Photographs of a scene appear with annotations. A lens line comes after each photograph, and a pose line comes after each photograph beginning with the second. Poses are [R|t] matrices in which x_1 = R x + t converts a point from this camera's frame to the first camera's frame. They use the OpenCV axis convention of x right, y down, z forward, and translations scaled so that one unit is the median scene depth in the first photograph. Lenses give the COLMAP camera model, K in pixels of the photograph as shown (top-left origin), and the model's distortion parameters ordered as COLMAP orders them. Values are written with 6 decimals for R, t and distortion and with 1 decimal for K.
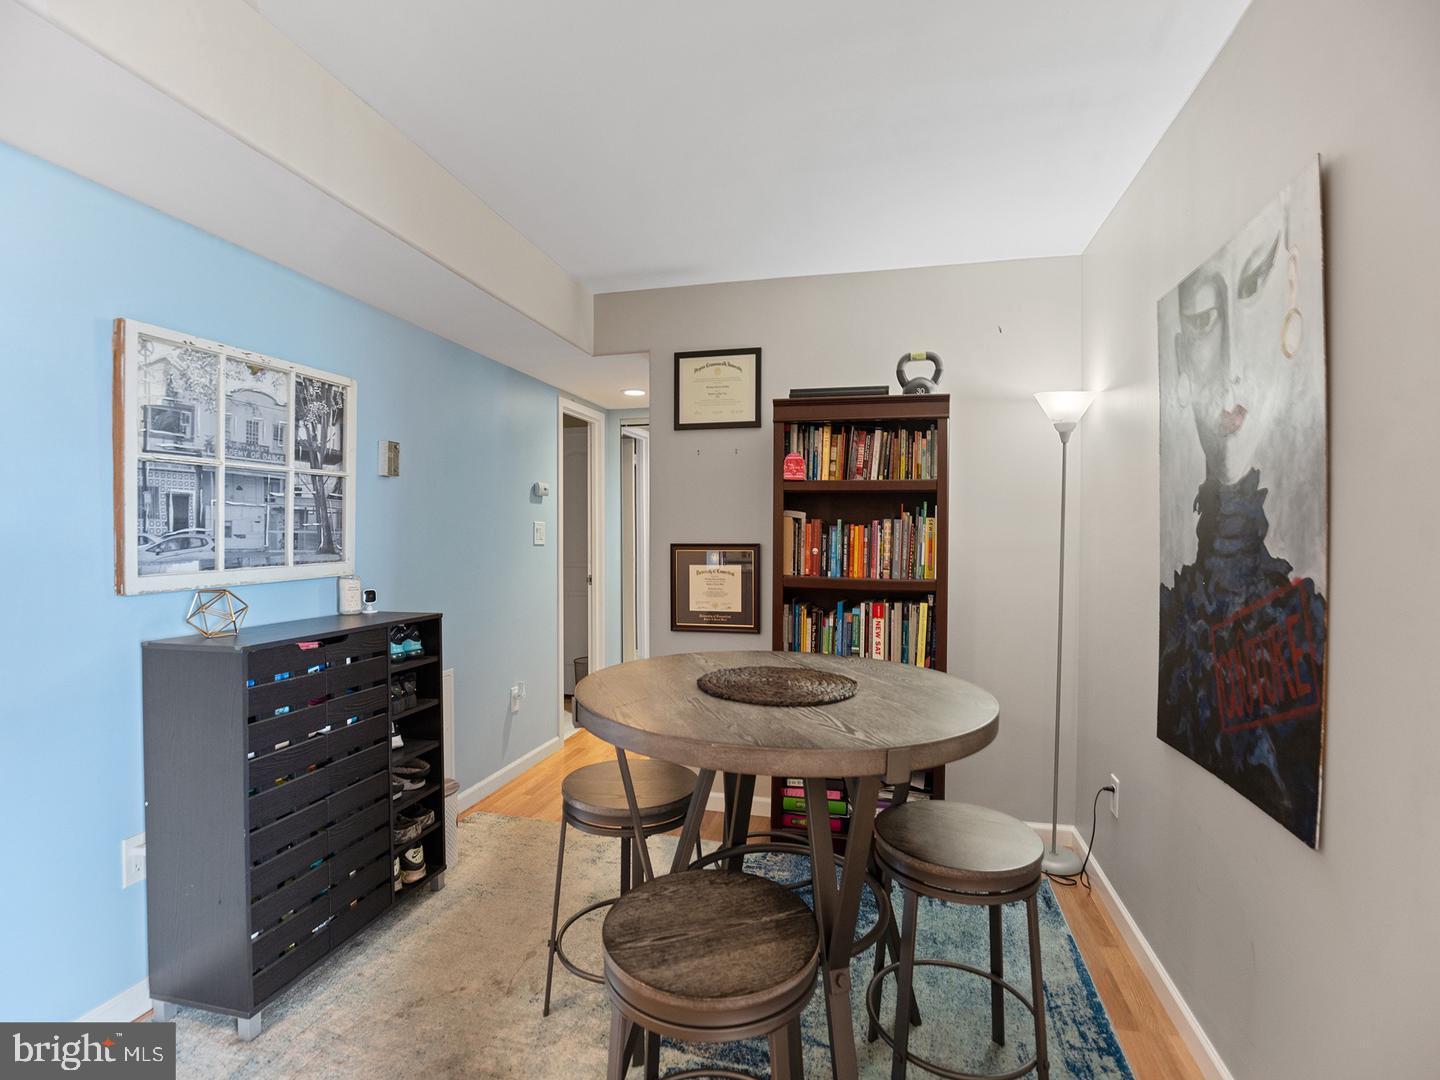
lens RADIAL K [[661.2, 0, 720.0], [0, 661.2, 540.0], [0, 0, 1]] dist [-0.020403, 0.000228]
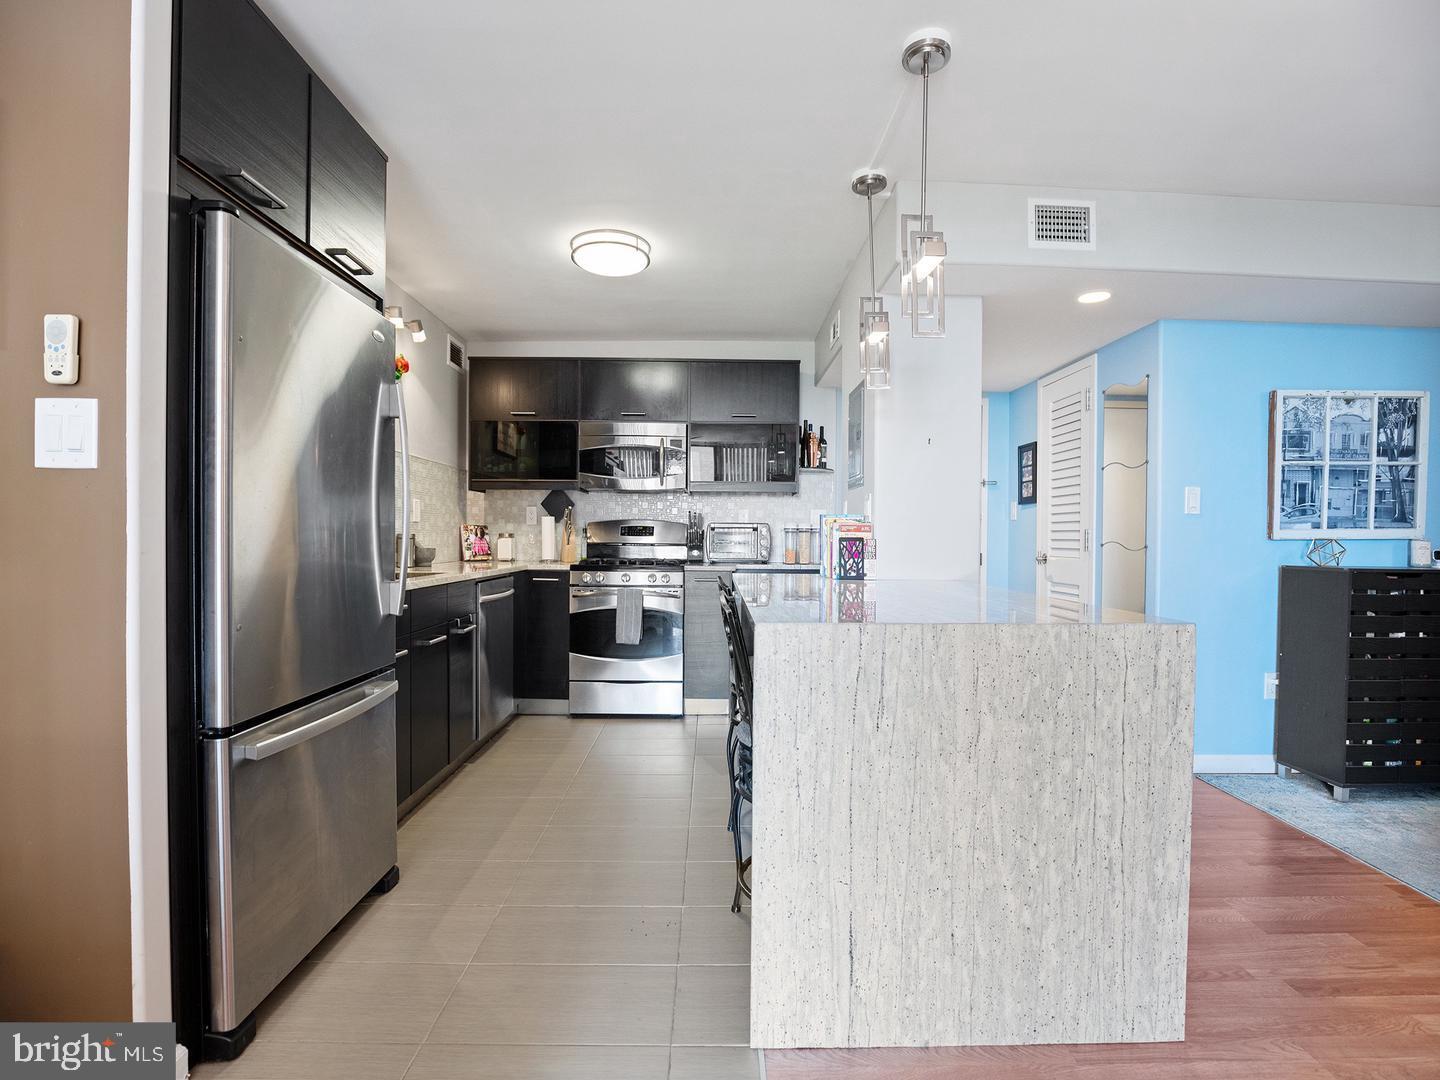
lens RADIAL K [[661.2, 0, 720.0], [0, 661.2, 540.0], [0, 0, 1]] dist [-0.020403, 0.000228]
pose [[0.258104, 0.013471, -0.966023, 0.400591], [-0.016753, 0.999815, 0.009467, 0.081132], [0.965972, 0.013740, 0.258282, -0.850467]]
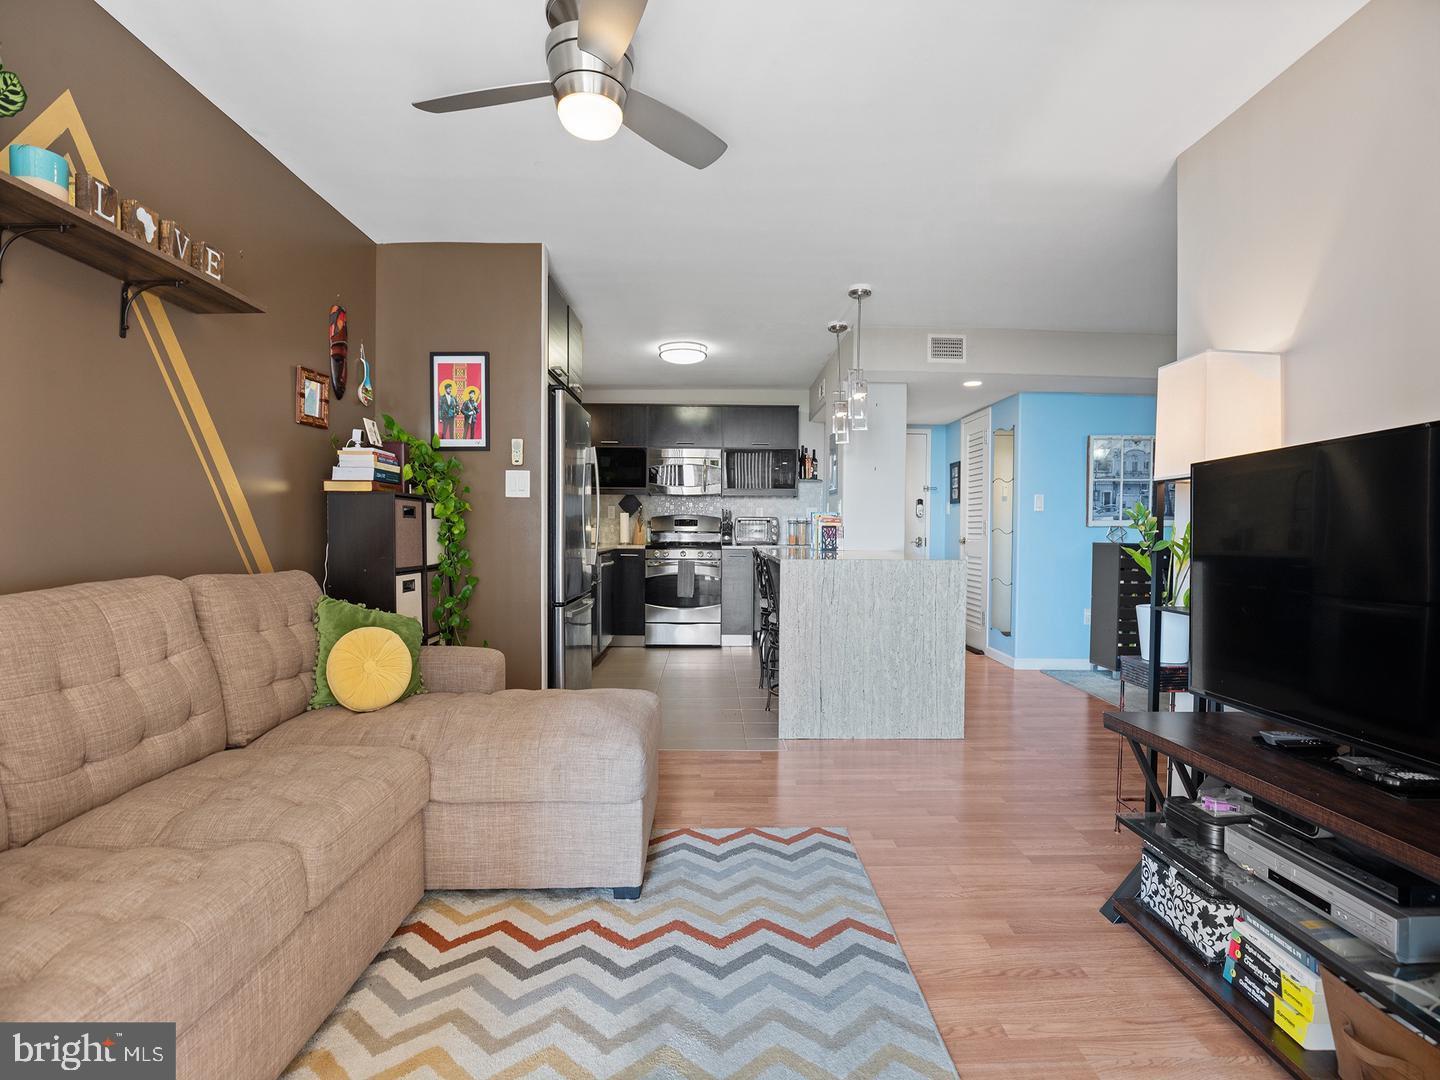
lens RADIAL K [[661.2, 0, 720.0], [0, 661.2, 540.0], [0, 0, 1]] dist [-0.020403, 0.000228]
pose [[0.260327, 0.022767, -0.965252, 1.351681], [-0.014857, 0.999698, 0.019572, 0.095455], [0.965406, 0.009246, 0.260587, -1.233776]]
